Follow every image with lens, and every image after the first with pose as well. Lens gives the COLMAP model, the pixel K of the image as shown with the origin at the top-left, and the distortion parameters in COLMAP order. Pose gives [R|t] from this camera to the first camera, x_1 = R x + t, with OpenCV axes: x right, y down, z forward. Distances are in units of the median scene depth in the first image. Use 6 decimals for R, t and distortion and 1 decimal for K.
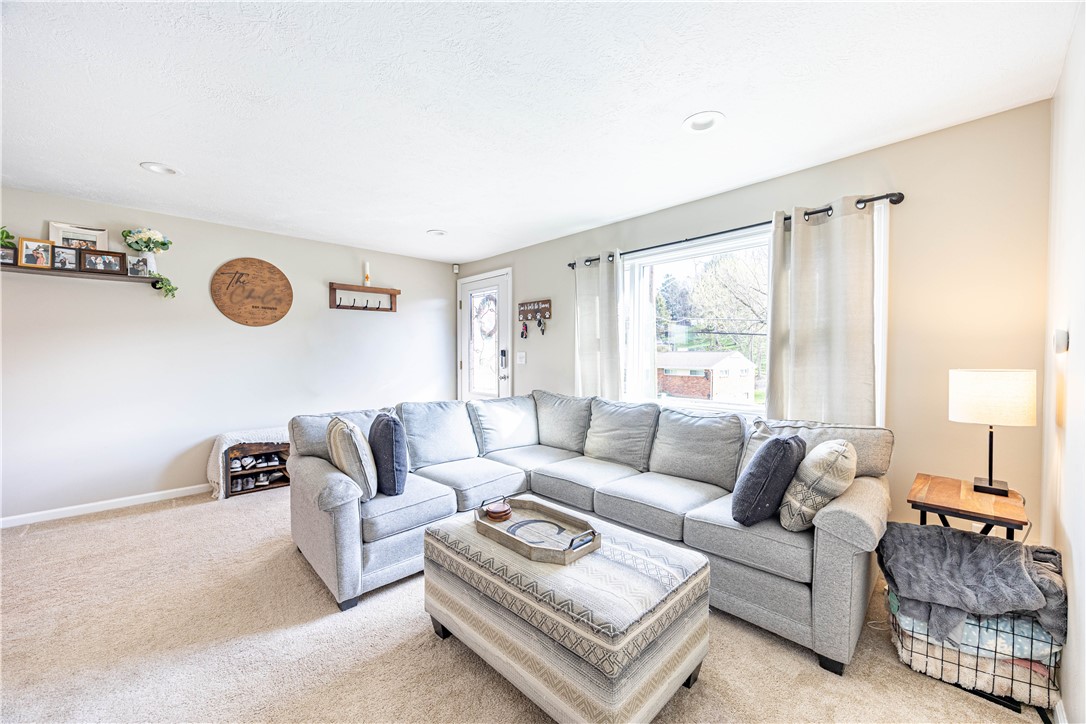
lens RADIAL K [[414.7, 0, 539.6], [0, 414.7, 366.1], [0, 0, 1]] dist [-0.002670, -0.000090]
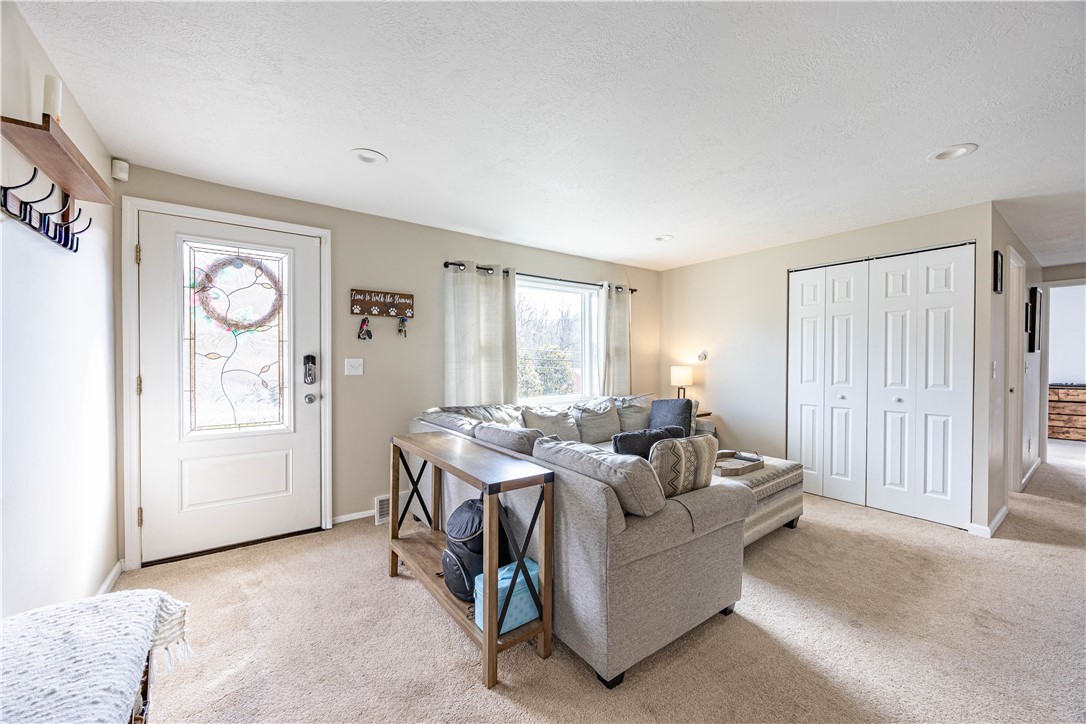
lens RADIAL K [[414.7, 0, 539.6], [0, 414.7, 366.1], [0, 0, 1]] dist [-0.002670, -0.000090]
pose [[0.127589, -0.013606, 0.991734, -0.727213], [0.026554, 0.999594, 0.010297, -0.020768], [-0.991472, 0.025021, 0.127898, 0.624038]]
